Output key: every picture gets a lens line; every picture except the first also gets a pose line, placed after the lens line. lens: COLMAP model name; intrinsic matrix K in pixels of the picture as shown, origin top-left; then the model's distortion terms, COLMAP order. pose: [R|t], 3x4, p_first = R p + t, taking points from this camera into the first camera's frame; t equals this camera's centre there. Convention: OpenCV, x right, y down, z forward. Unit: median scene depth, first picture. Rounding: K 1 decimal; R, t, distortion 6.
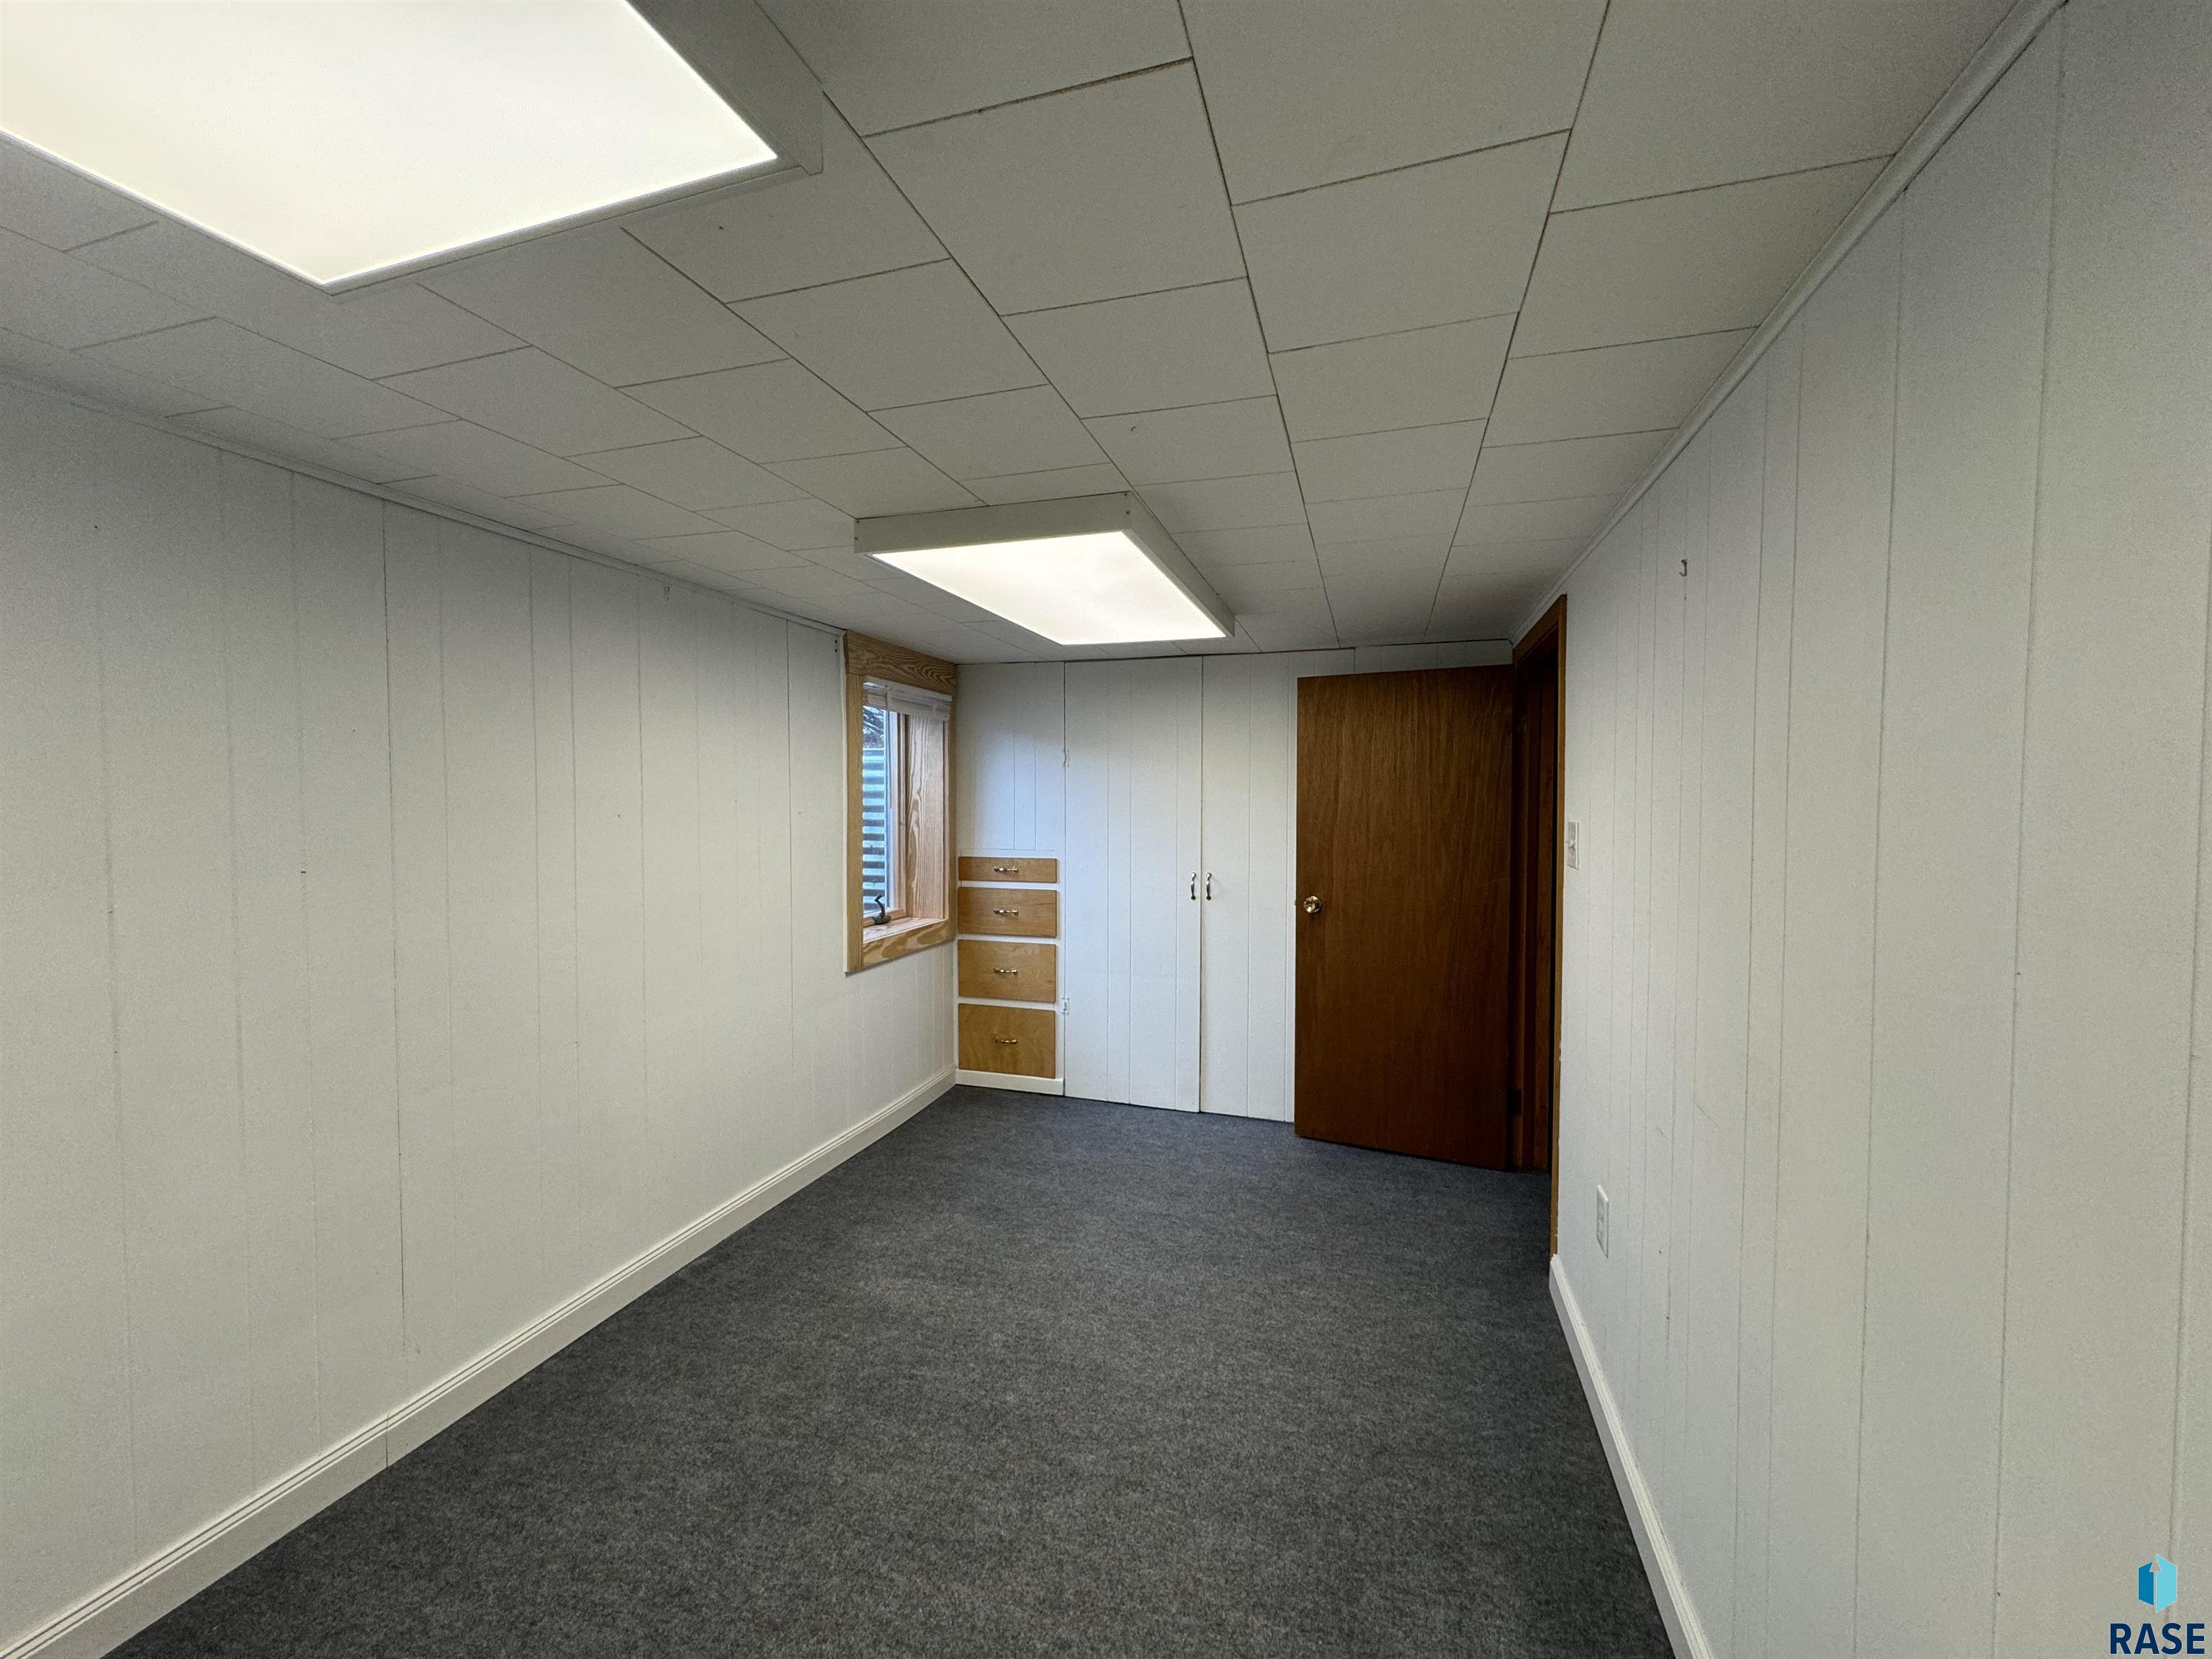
lens RADIAL K [[877.3, 0, 1103.2], [0, 877.3, 825.0], [0, 0, 1]] dist [-0.001622, 0.000207]
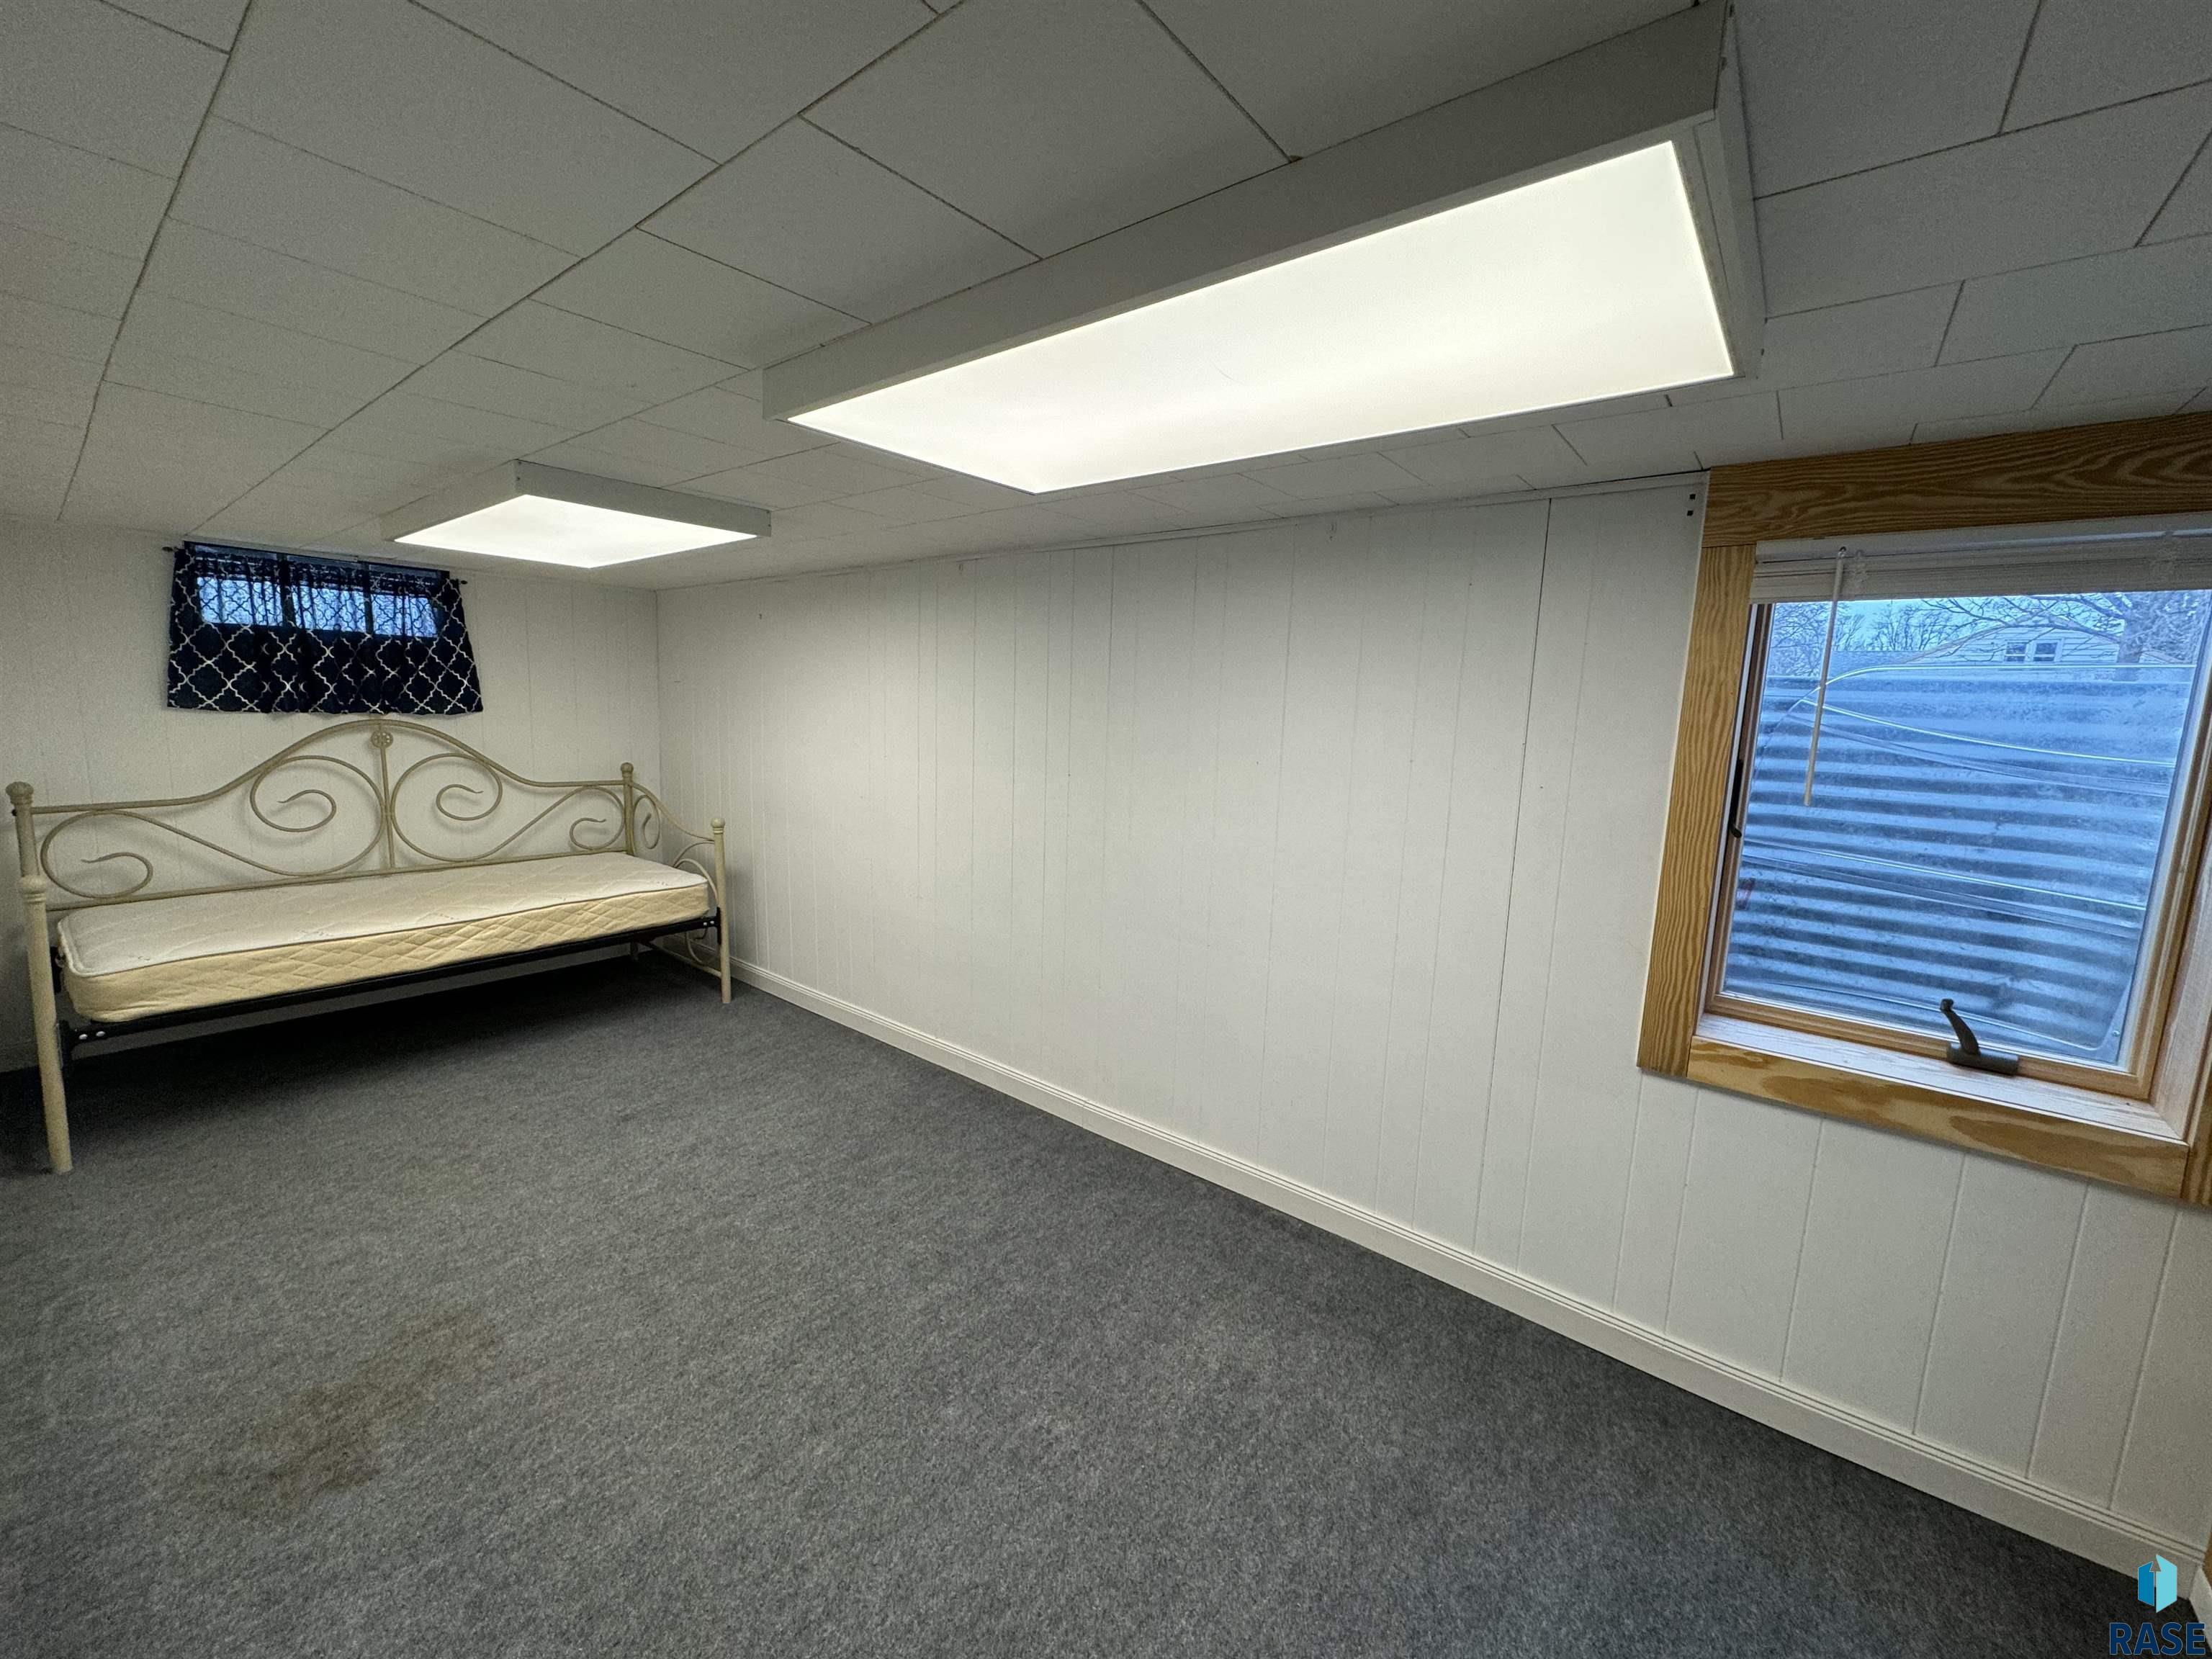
lens RADIAL K [[877.3, 0, 1103.2], [0, 877.3, 825.0], [0, 0, 1]] dist [-0.001622, 0.000207]
pose [[-0.362903, 0.114245, -0.924797, 0.373337], [-0.065508, 0.986873, 0.147619, -0.057632], [0.929522, 0.114153, -0.350655, 0.854260]]
